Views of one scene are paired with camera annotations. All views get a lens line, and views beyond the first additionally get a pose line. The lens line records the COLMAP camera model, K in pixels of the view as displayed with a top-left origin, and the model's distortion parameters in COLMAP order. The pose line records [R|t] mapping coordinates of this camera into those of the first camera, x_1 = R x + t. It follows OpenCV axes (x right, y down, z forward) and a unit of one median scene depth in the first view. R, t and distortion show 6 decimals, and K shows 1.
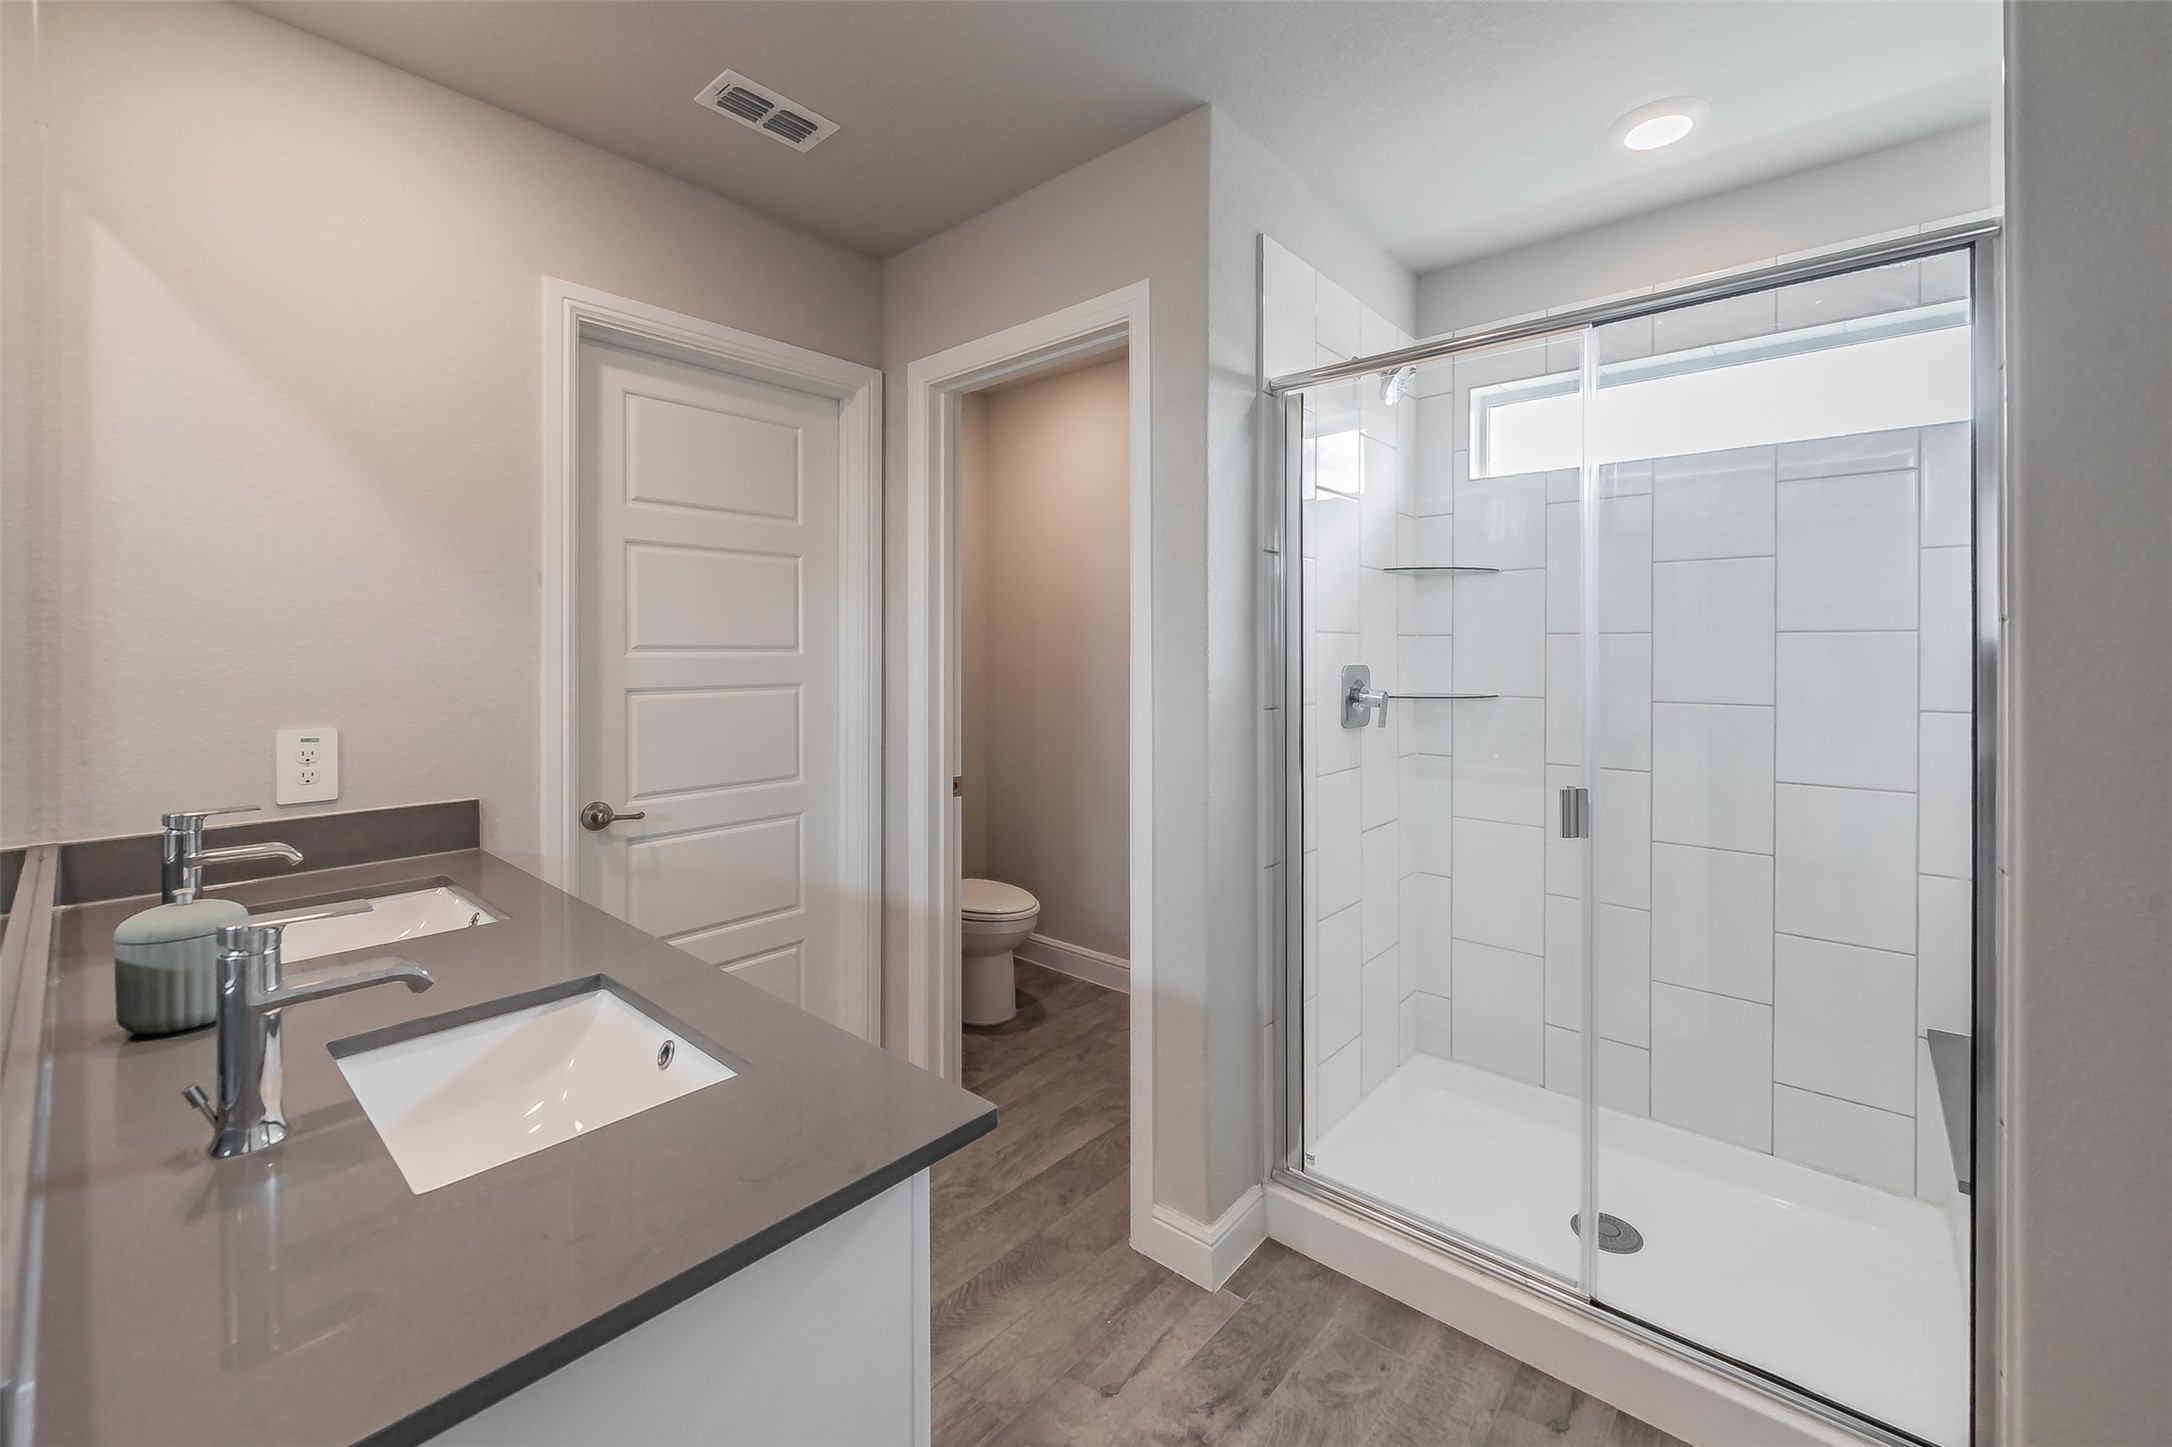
lens RADIAL K [[878.4, 0, 1089.6], [0, 878.4, 661.0], [0, 0, 1]] dist [0.001078, 0.000081]
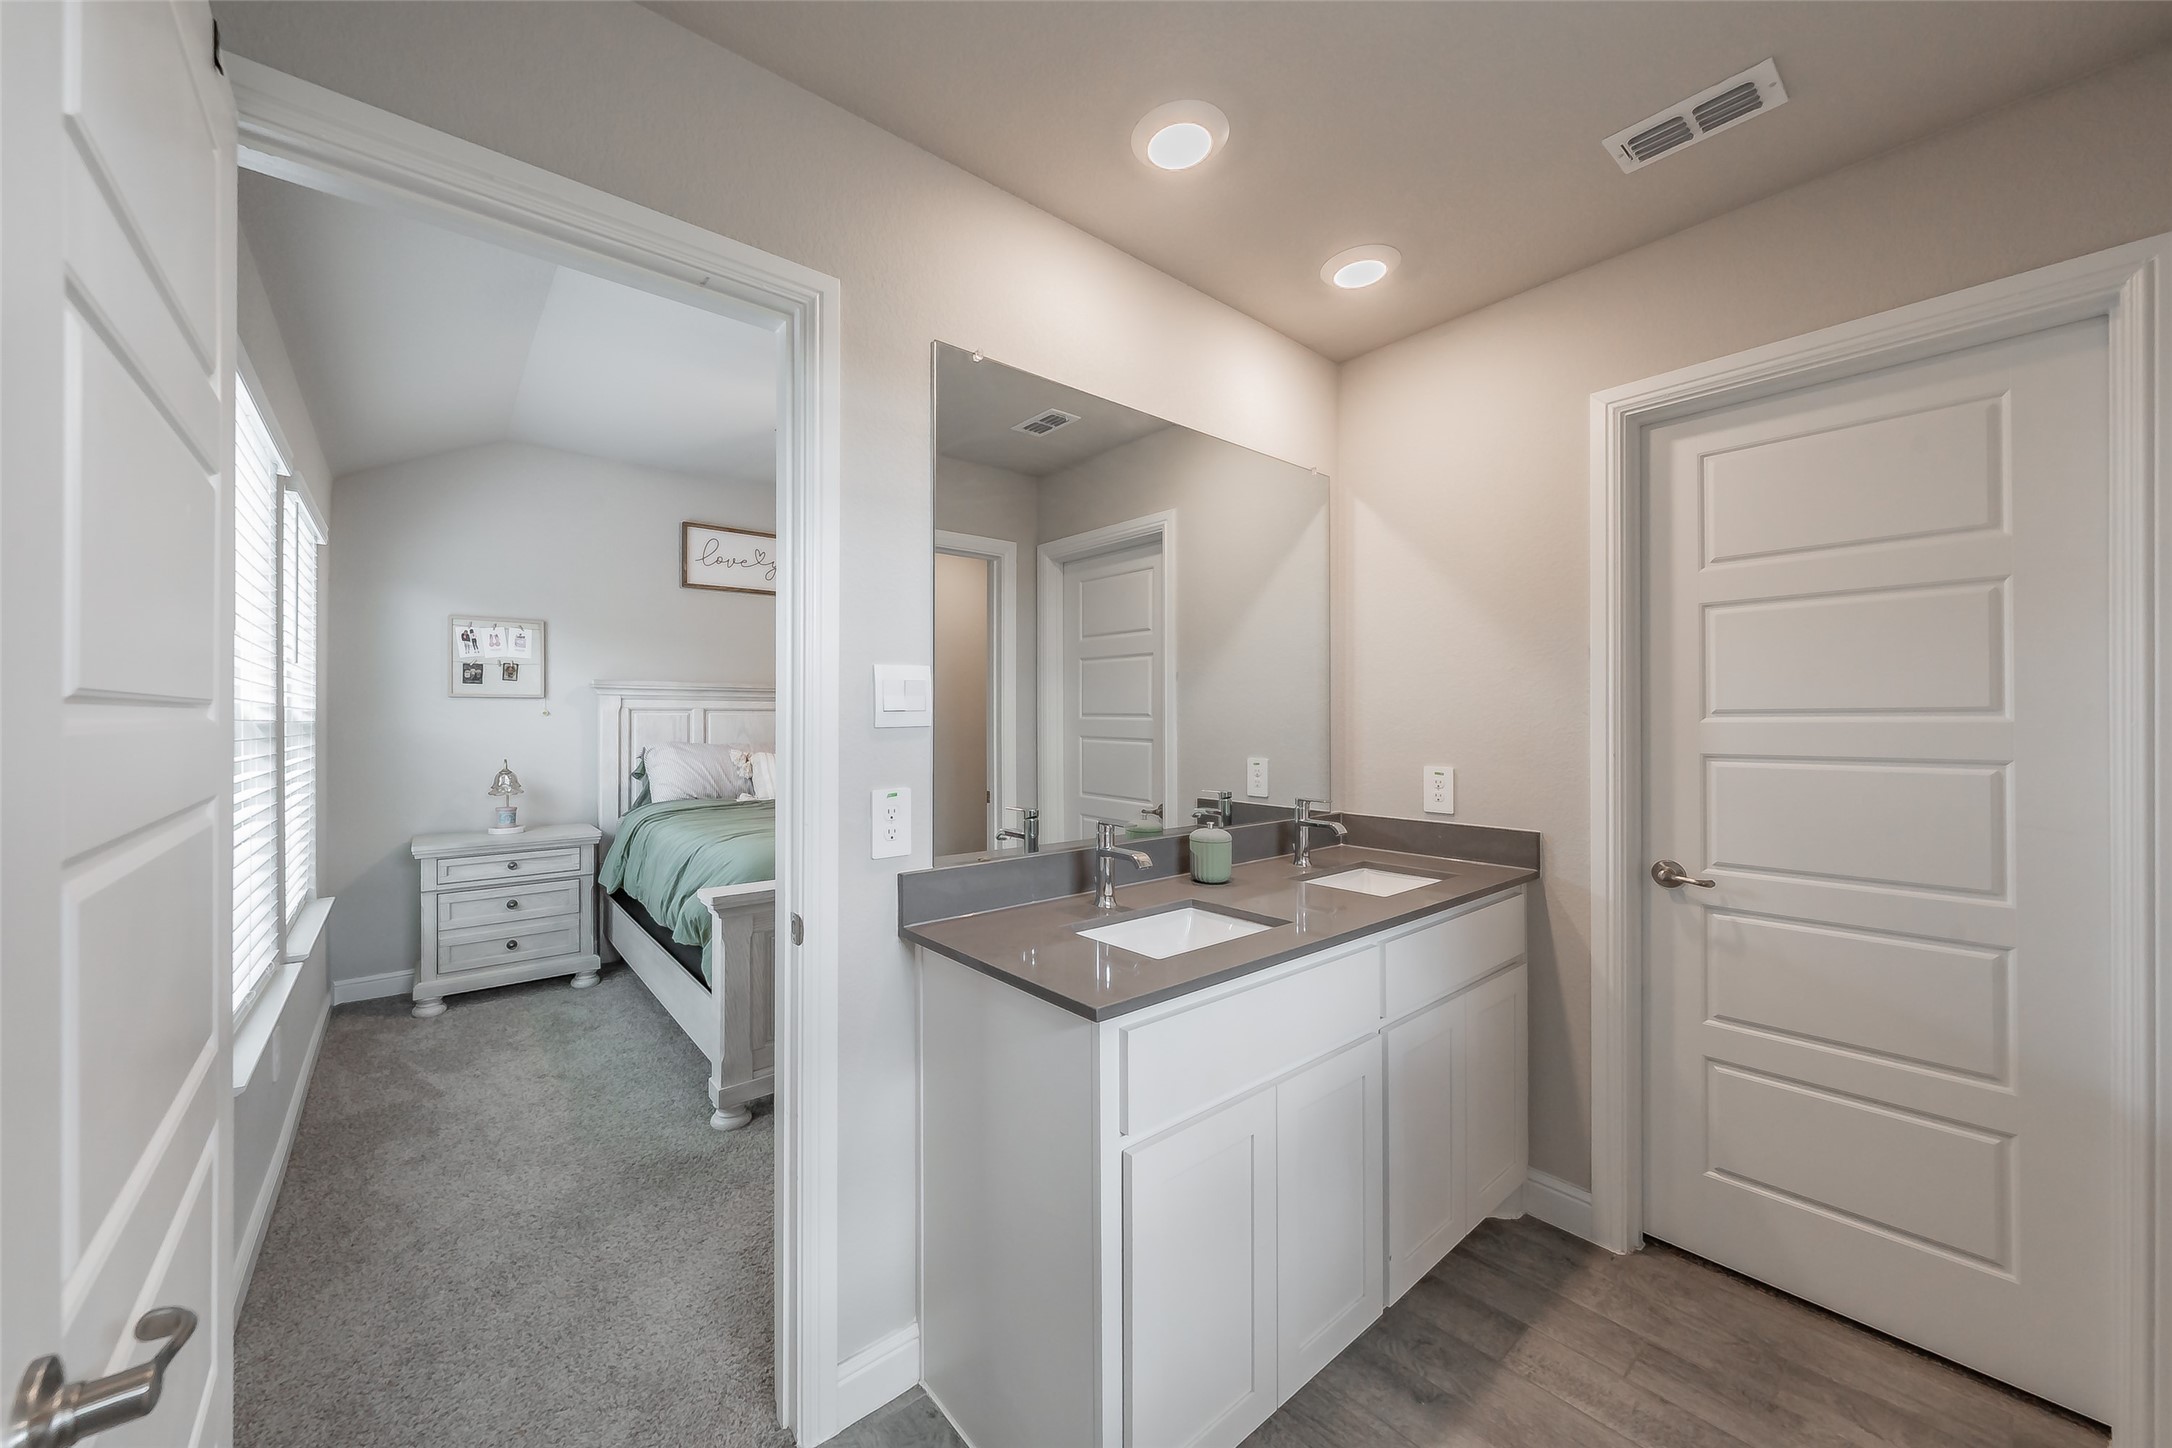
lens RADIAL K [[801.3, 0, 1086.0], [0, 801.3, 724.0], [0, 0, 1]] dist [-0.001750, -0.000201]
pose [[-0.153535, 0.007845, -0.988112, 0.478315], [-0.005319, 0.999947, 0.008765, -0.006690], [0.988129, 0.006601, -0.153486, 0.449217]]
